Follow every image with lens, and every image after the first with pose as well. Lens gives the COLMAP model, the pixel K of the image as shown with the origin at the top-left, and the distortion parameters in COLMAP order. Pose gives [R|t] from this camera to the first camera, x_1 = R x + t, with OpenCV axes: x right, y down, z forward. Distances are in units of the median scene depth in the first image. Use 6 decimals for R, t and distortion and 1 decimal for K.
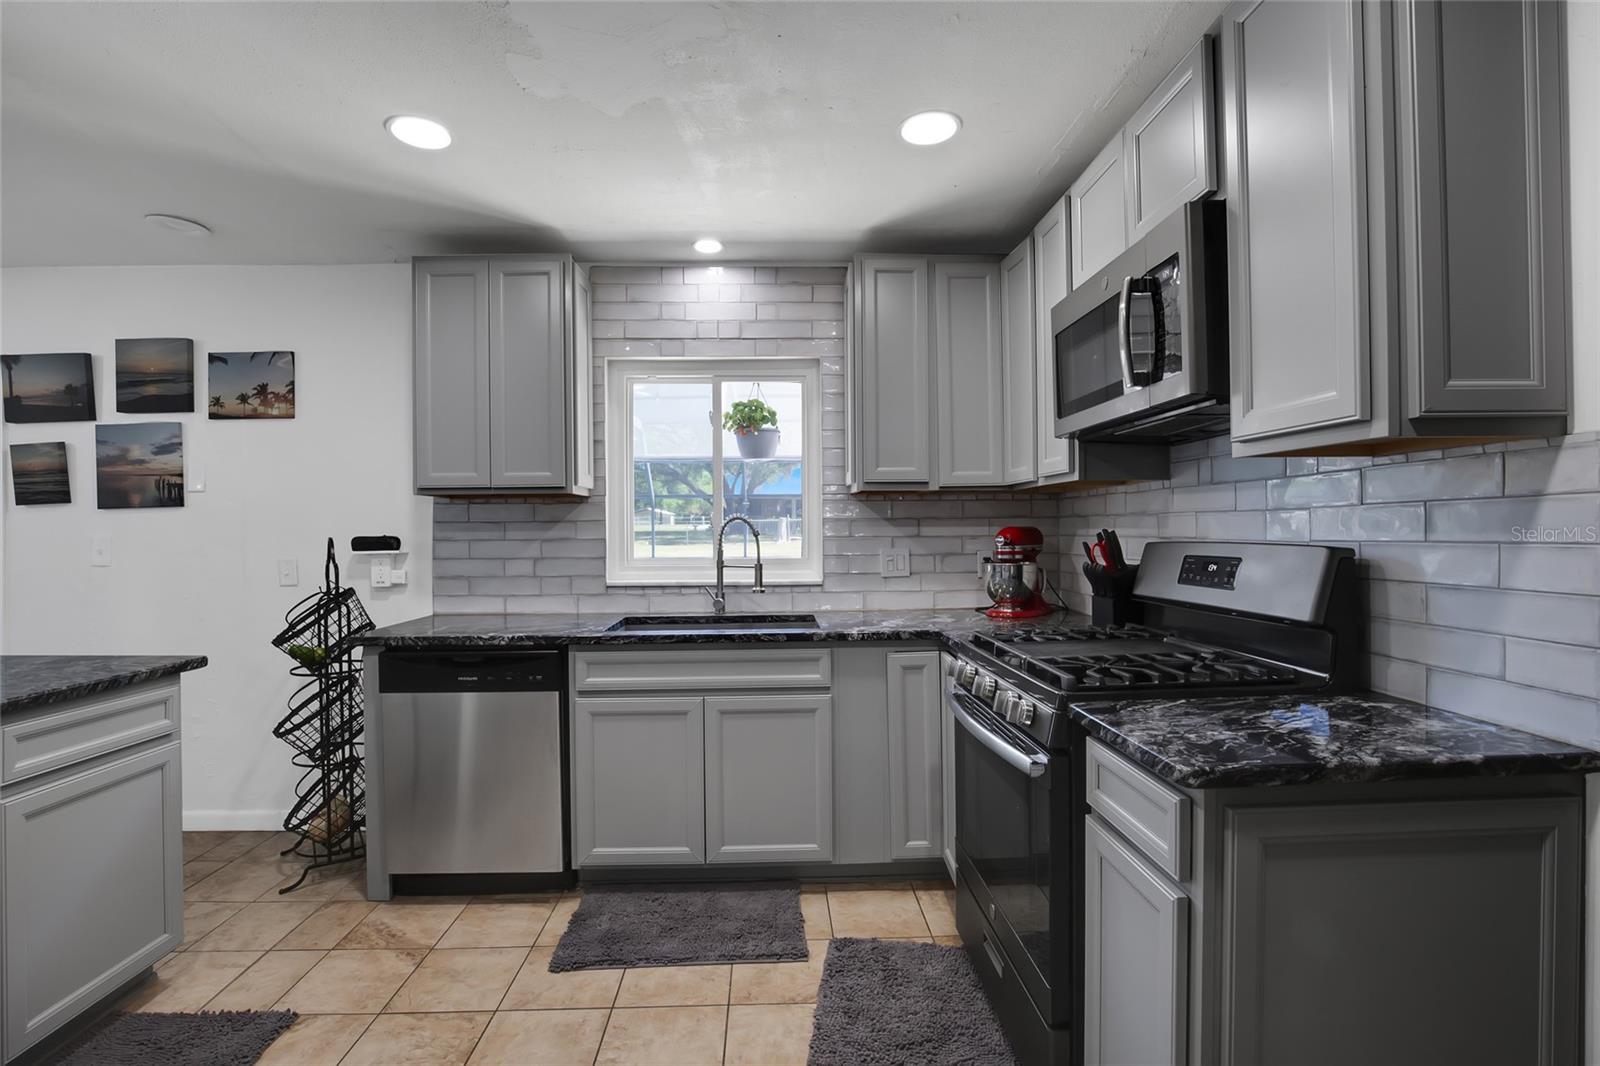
lens RADIAL K [[732.7, 0, 797.9], [0, 732.7, 533.5], [0, 0, 1]] dist [-0.038874, 0.008289]
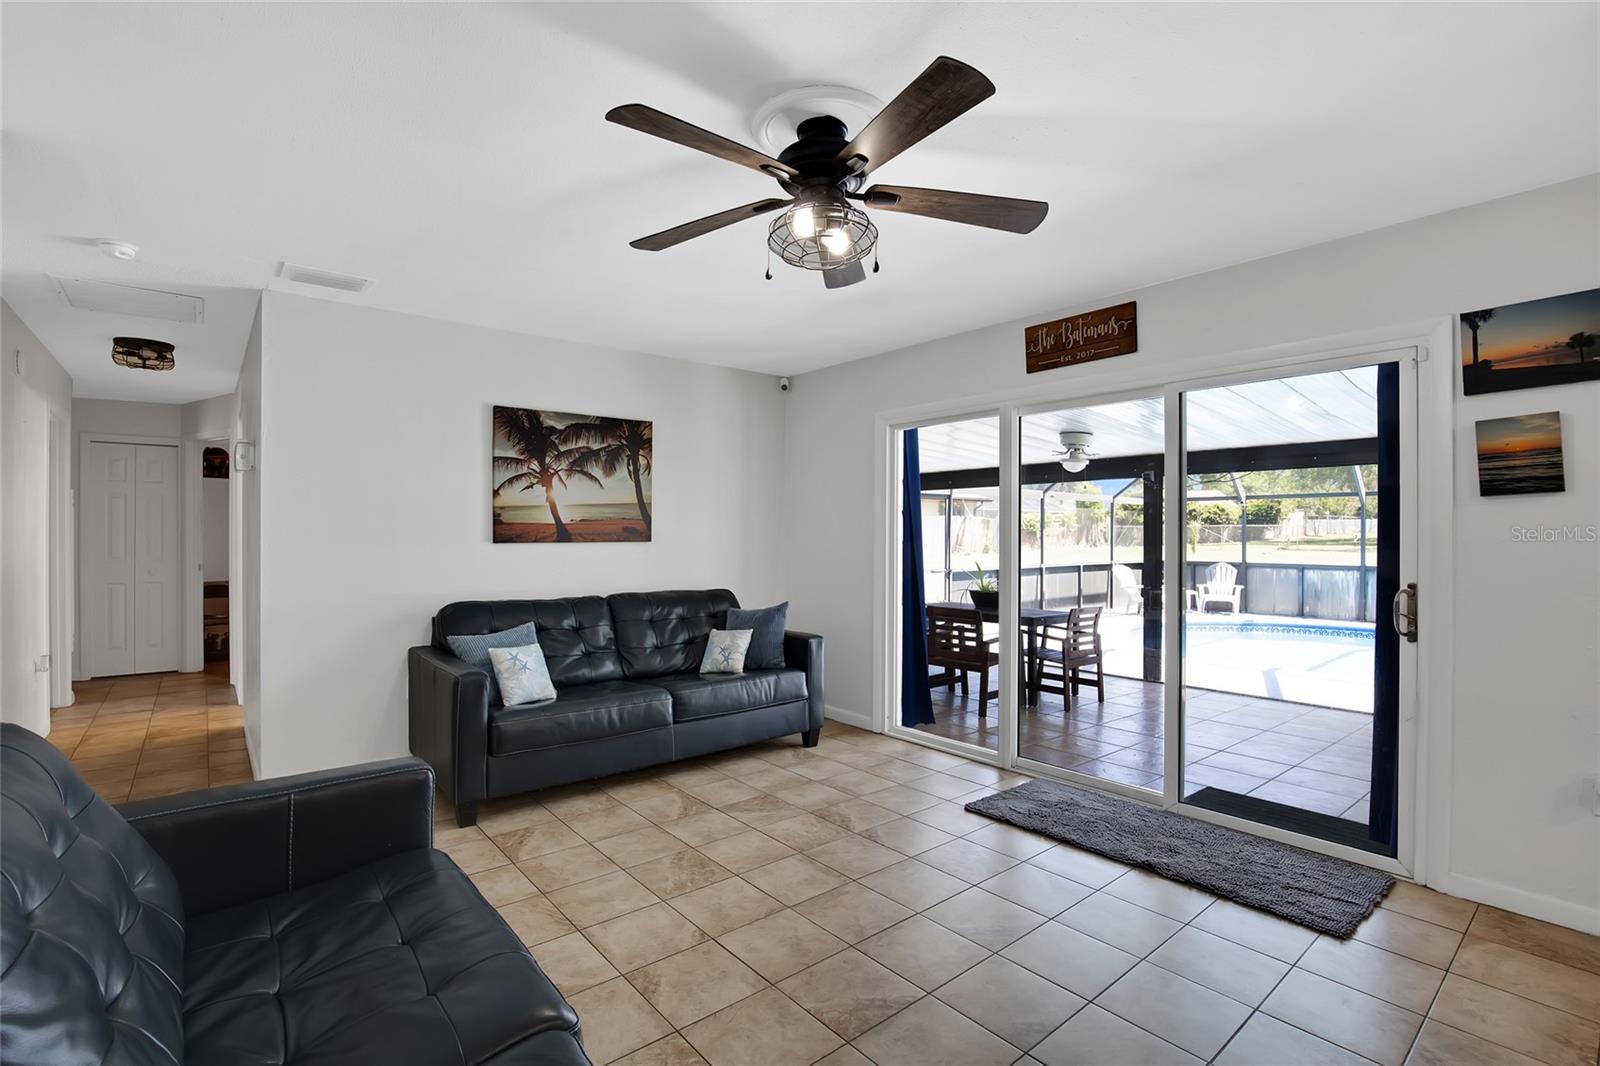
lens RADIAL K [[732.7, 0, 797.9], [0, 732.7, 533.5], [0, 0, 1]] dist [-0.038874, 0.008289]
pose [[0.609097, 0.008297, -0.793052, -0.926407], [-0.012464, 0.999922, 0.000889, 0.011573], [0.792998, 0.009343, 0.609153, -0.111224]]
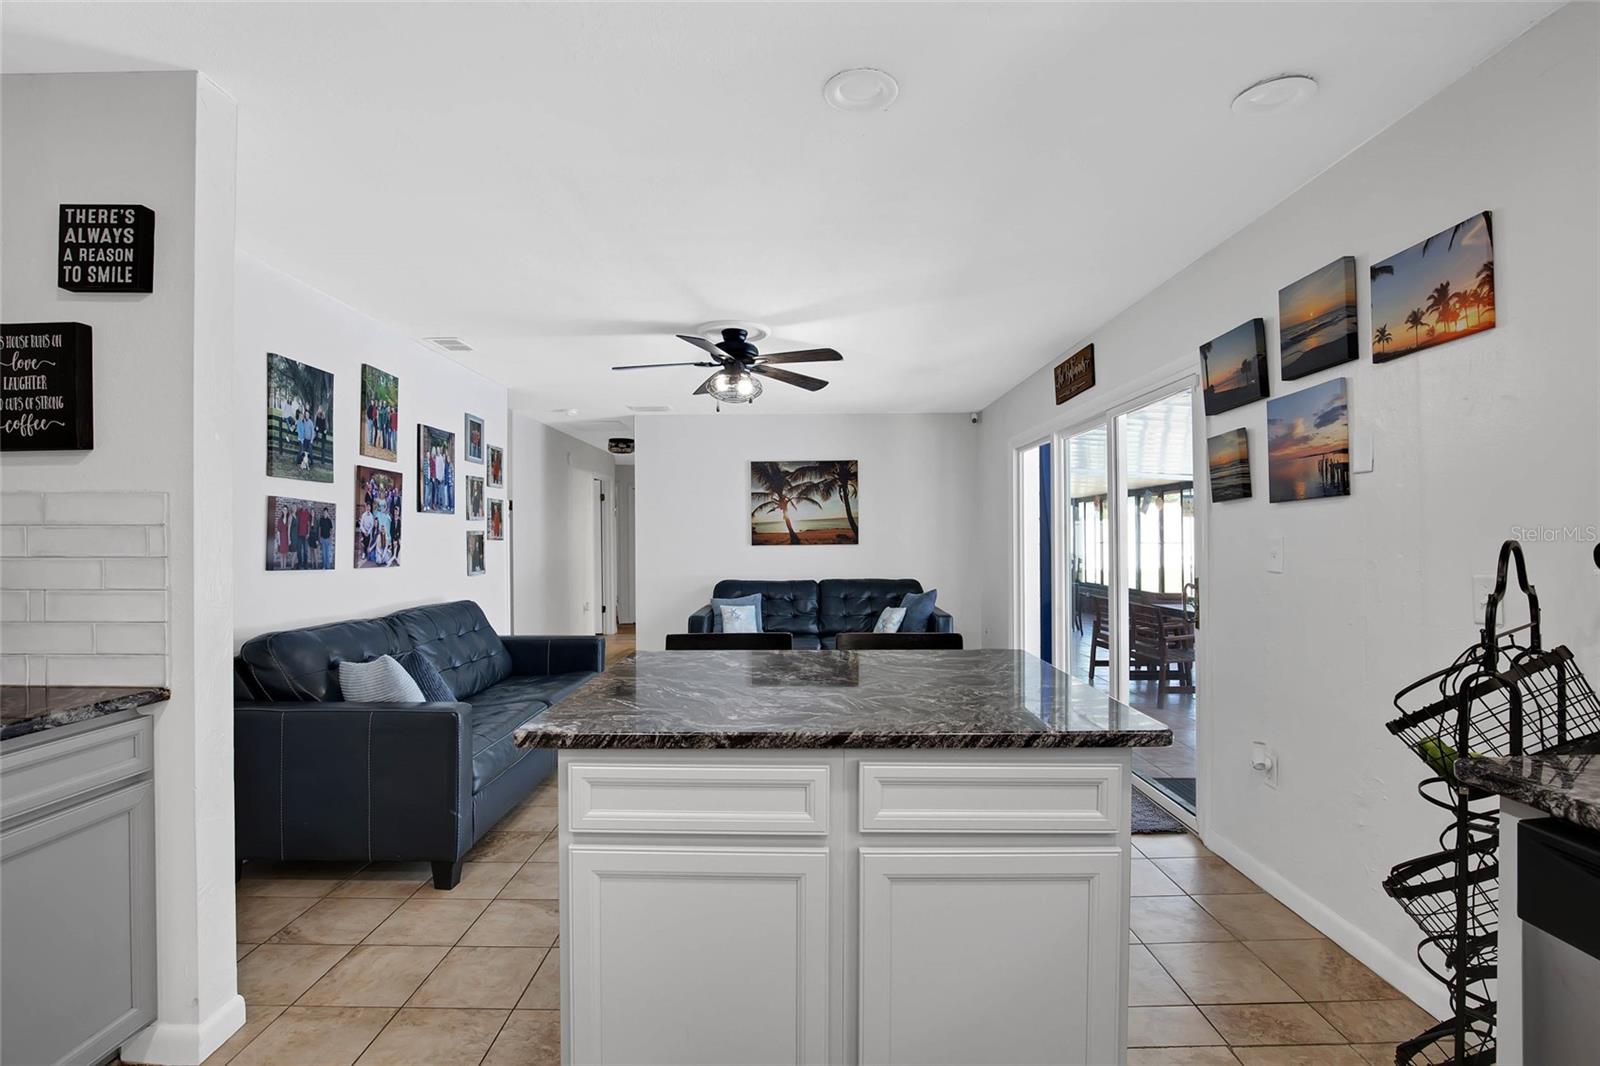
lens RADIAL K [[732.7, 0, 797.9], [0, 732.7, 533.5], [0, 0, 1]] dist [-0.038874, 0.008289]
pose [[-0.036084, 0.000635, -0.999349, -0.126637], [0.001287, 0.999999, 0.000589, -0.000046], [0.999348, -0.001265, -0.036084, 0.481008]]
